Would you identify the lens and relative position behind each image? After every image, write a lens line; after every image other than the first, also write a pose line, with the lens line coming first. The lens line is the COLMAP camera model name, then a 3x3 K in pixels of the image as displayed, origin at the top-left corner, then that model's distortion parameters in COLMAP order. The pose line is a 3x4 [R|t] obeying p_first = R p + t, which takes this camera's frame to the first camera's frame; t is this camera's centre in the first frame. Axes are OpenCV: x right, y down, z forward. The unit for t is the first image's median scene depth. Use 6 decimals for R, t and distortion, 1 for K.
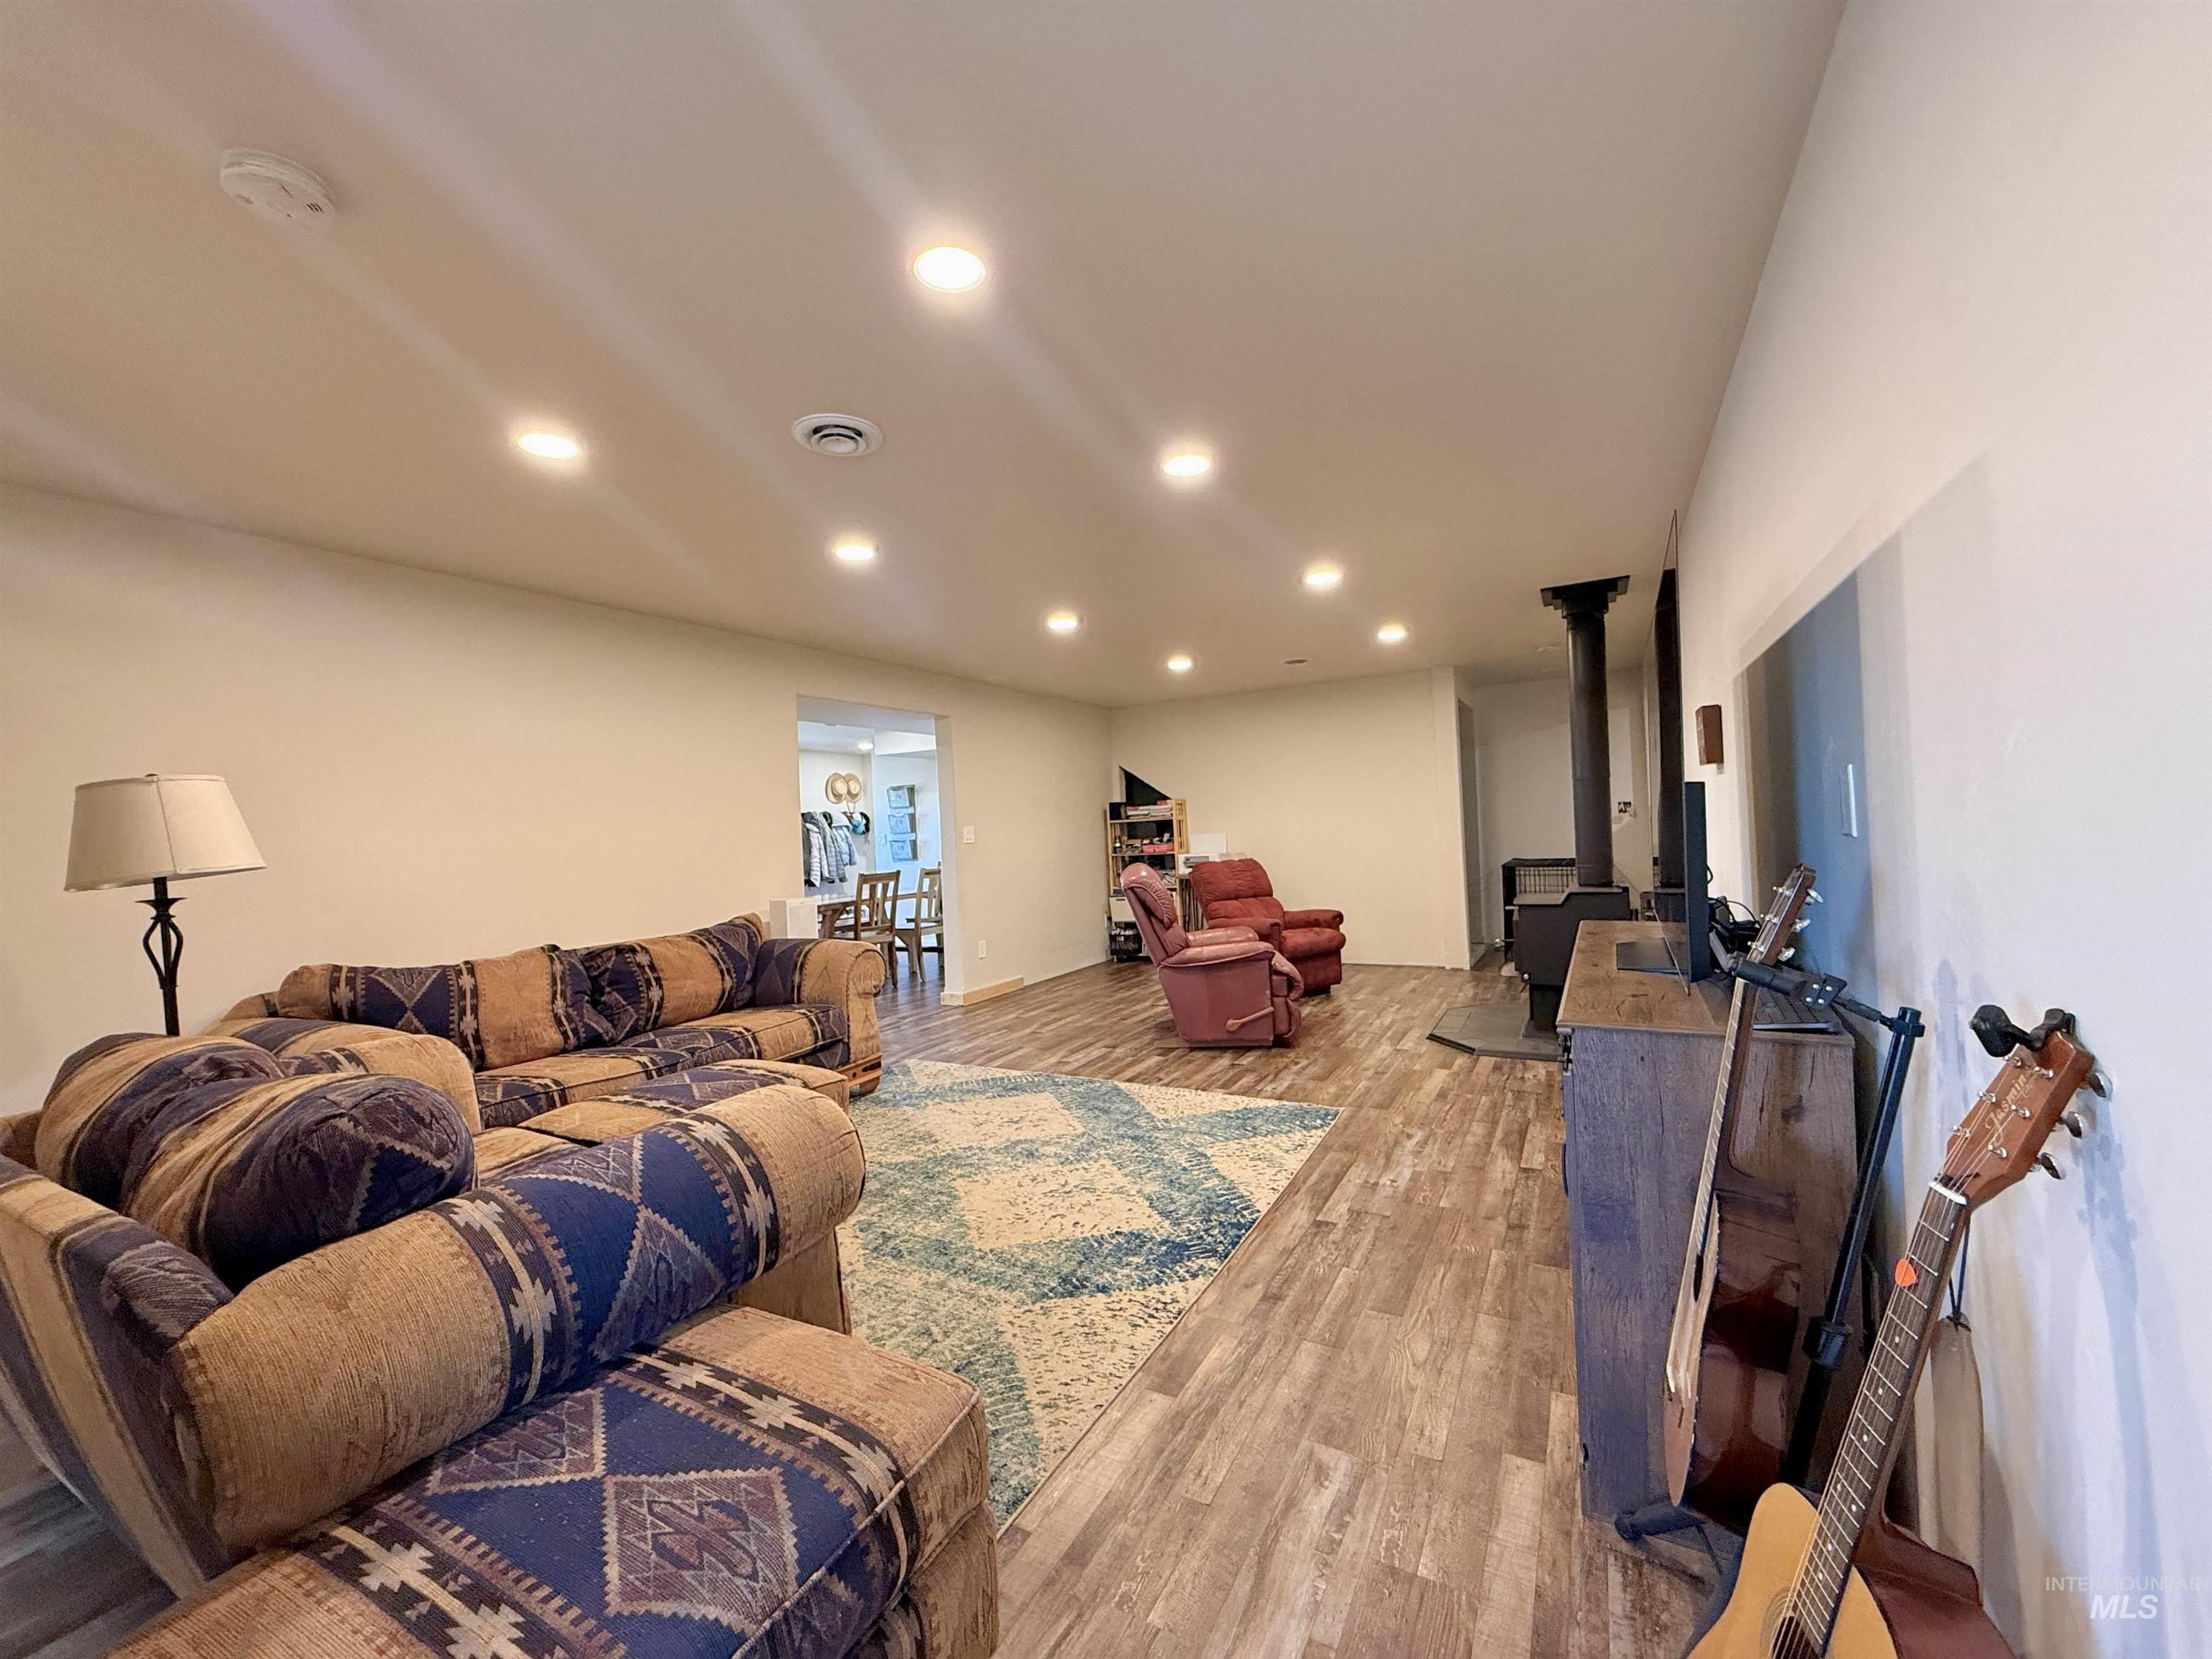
lens RADIAL K [[880.2, 0, 1096.0], [0, 880.2, 828.8], [0, 0, 1]] dist [-0.001818, 0.000279]
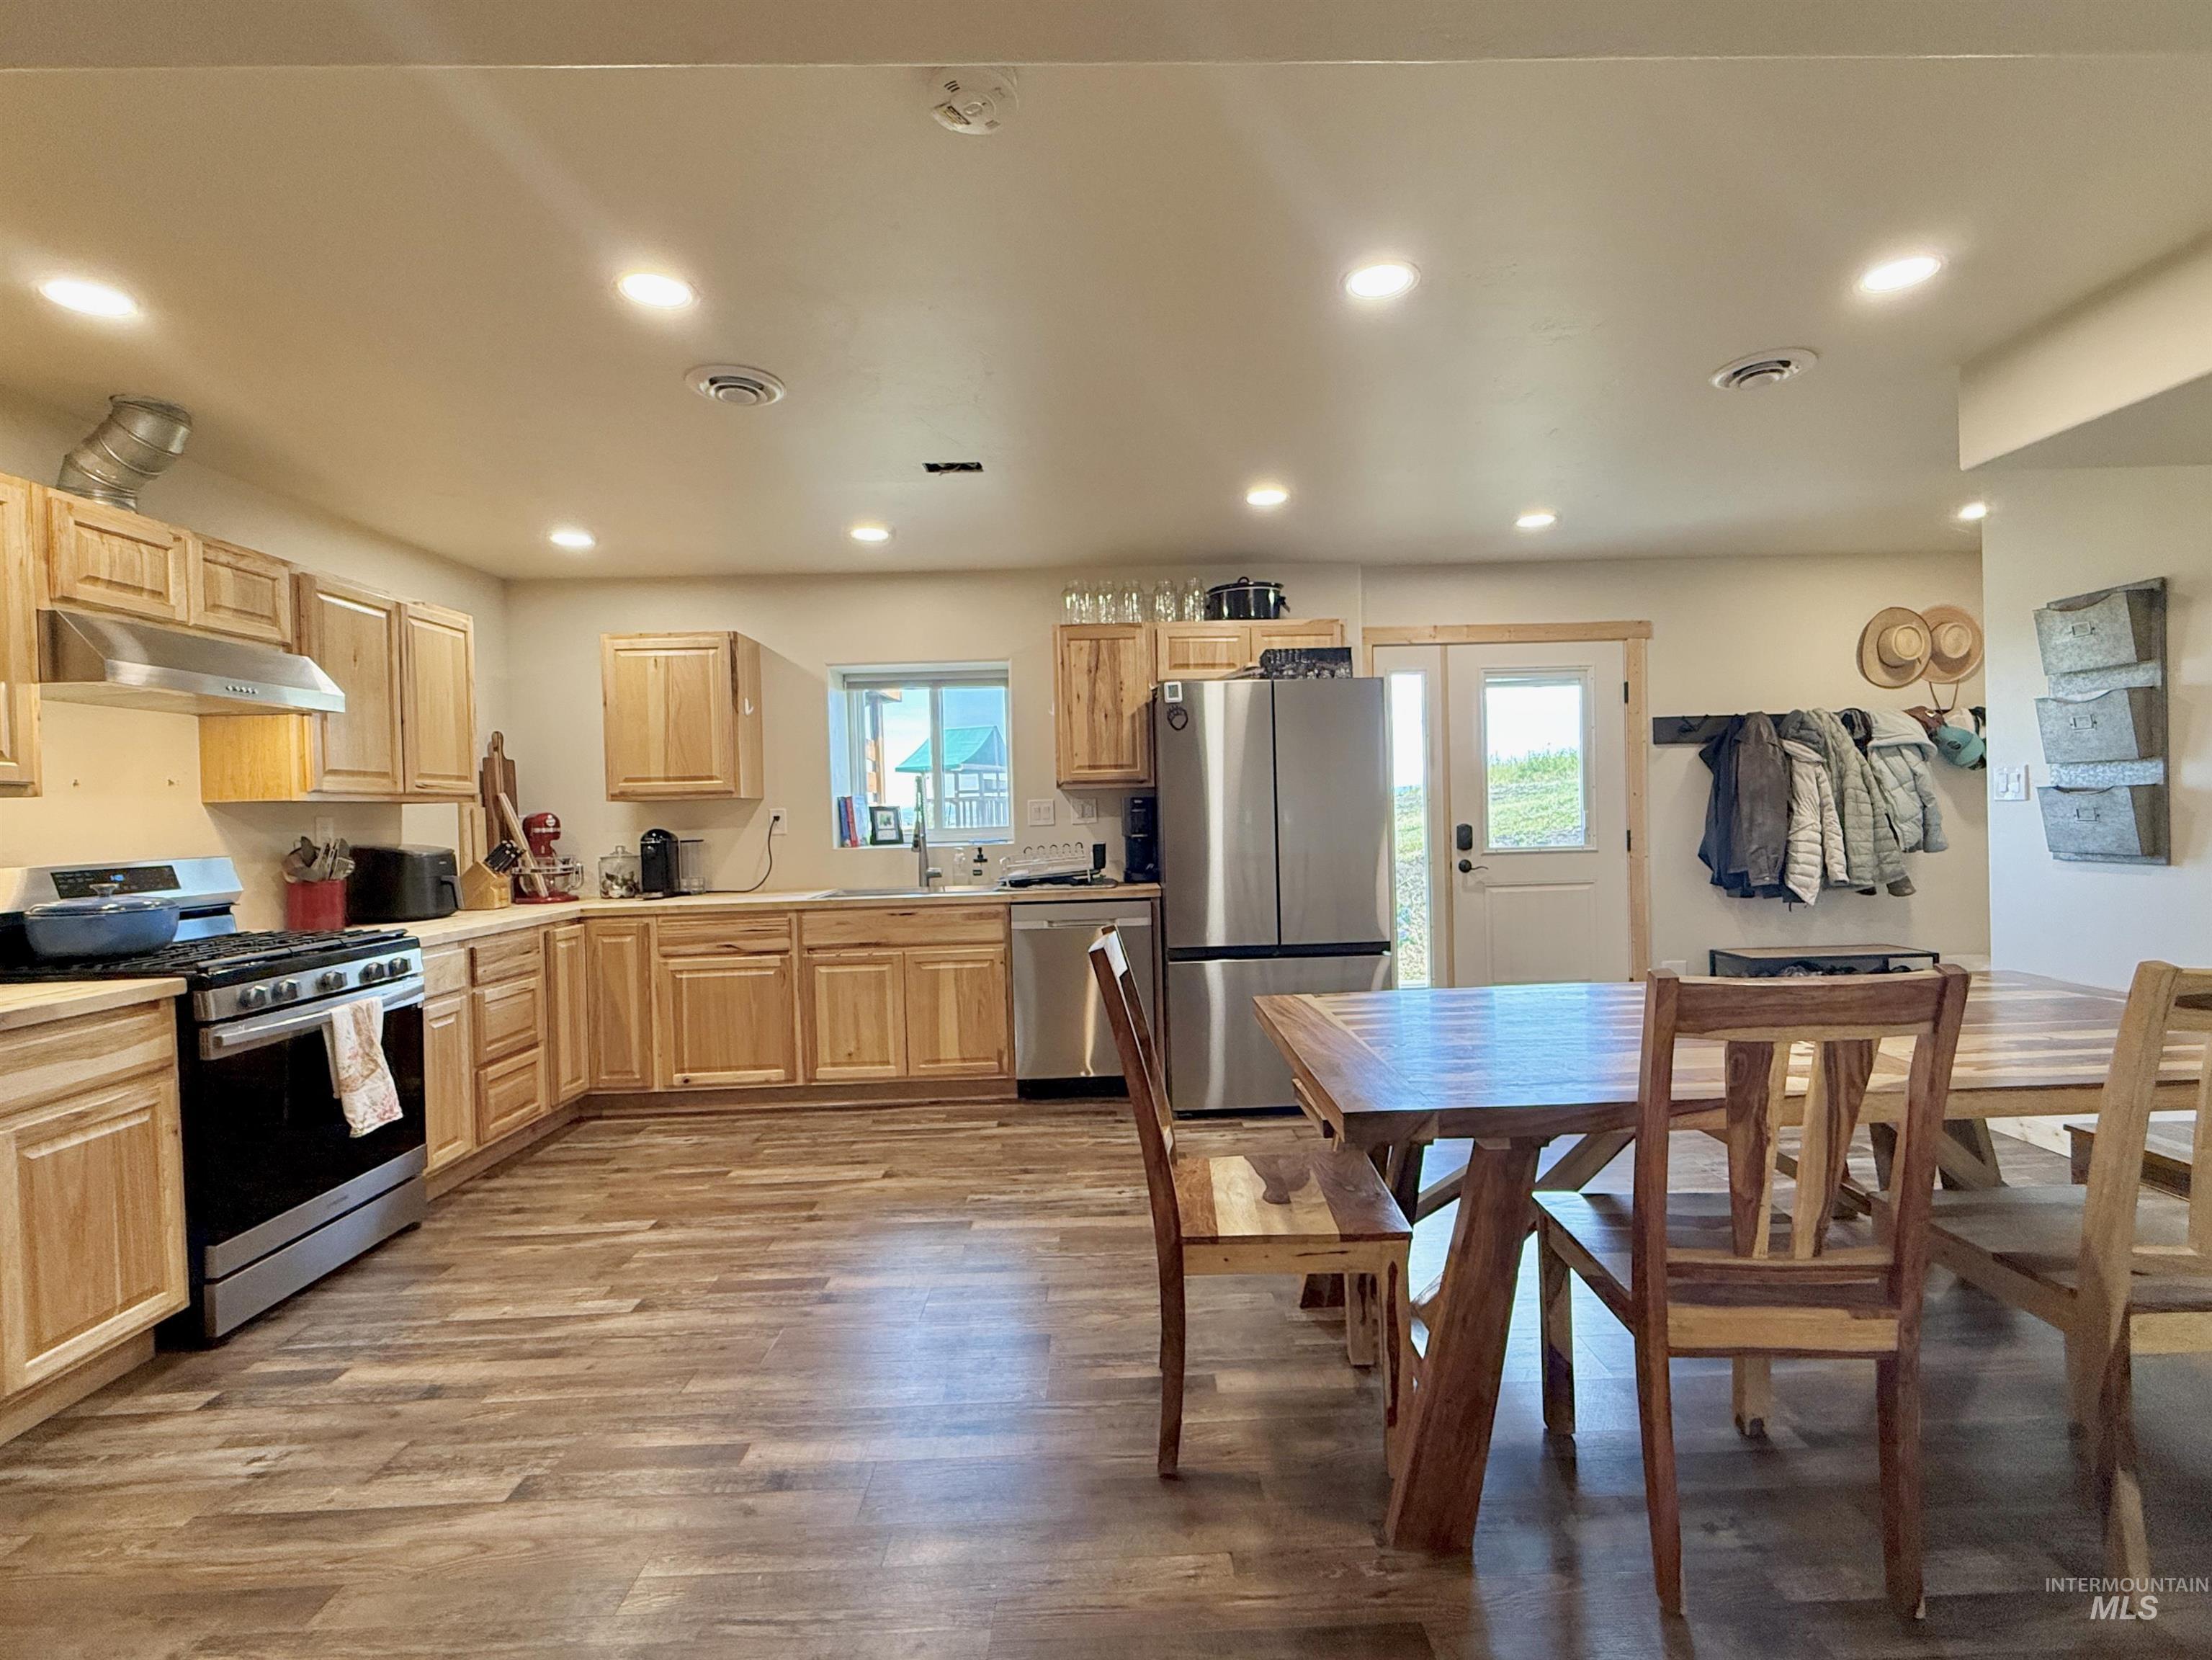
lens RADIAL K [[997.0, 0, 1139.9], [0, 997.0, 824.2], [0, 0, 1]] dist [0.000186, -0.000253]
pose [[0.517201, 0.042833, -0.854791, -0.293635], [0.006545, 0.998520, 0.053995, 0.016166], [0.855839, -0.033521, 0.516155, 1.591577]]
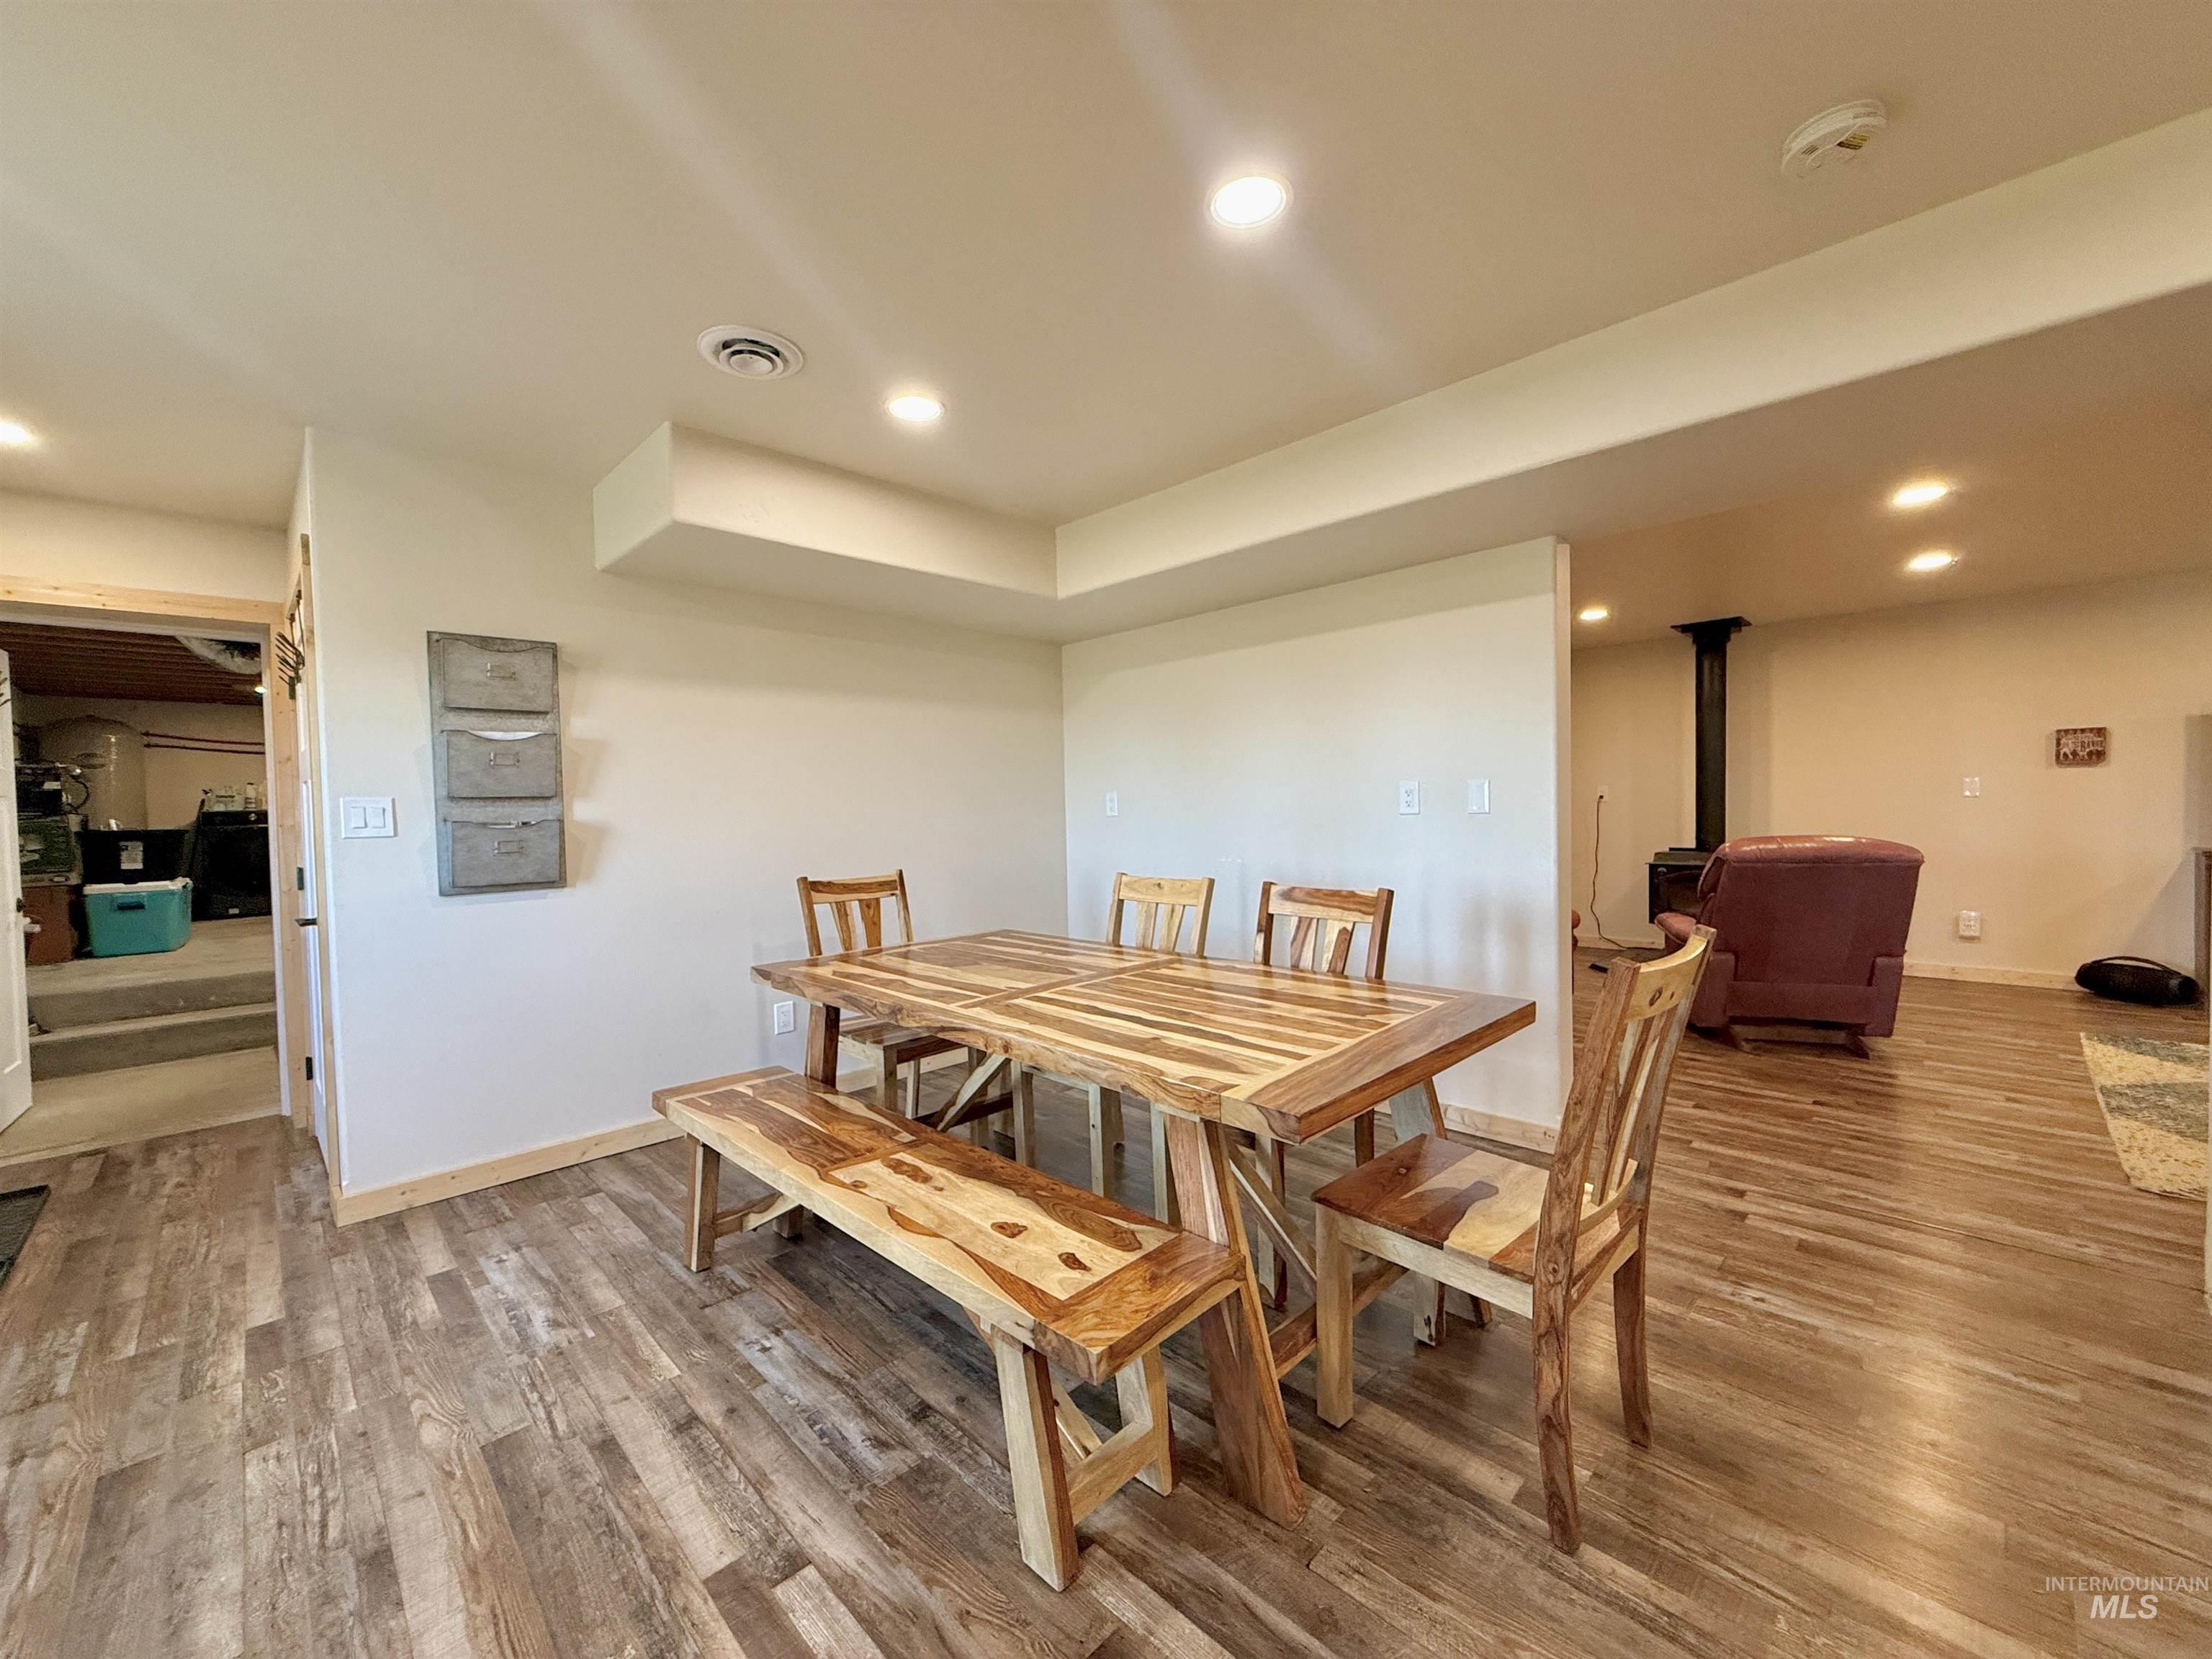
lens RADIAL K [[880.2, 0, 1084.6], [0, 880.2, 834.4], [0, 0, 1]] dist [-0.001818, 0.000279]
pose [[0.285068, 0.008803, 0.958467, -1.244624], [0.006184, 0.999920, -0.011023, 0.060888], [-0.958487, 0.009069, 0.284991, 2.008307]]
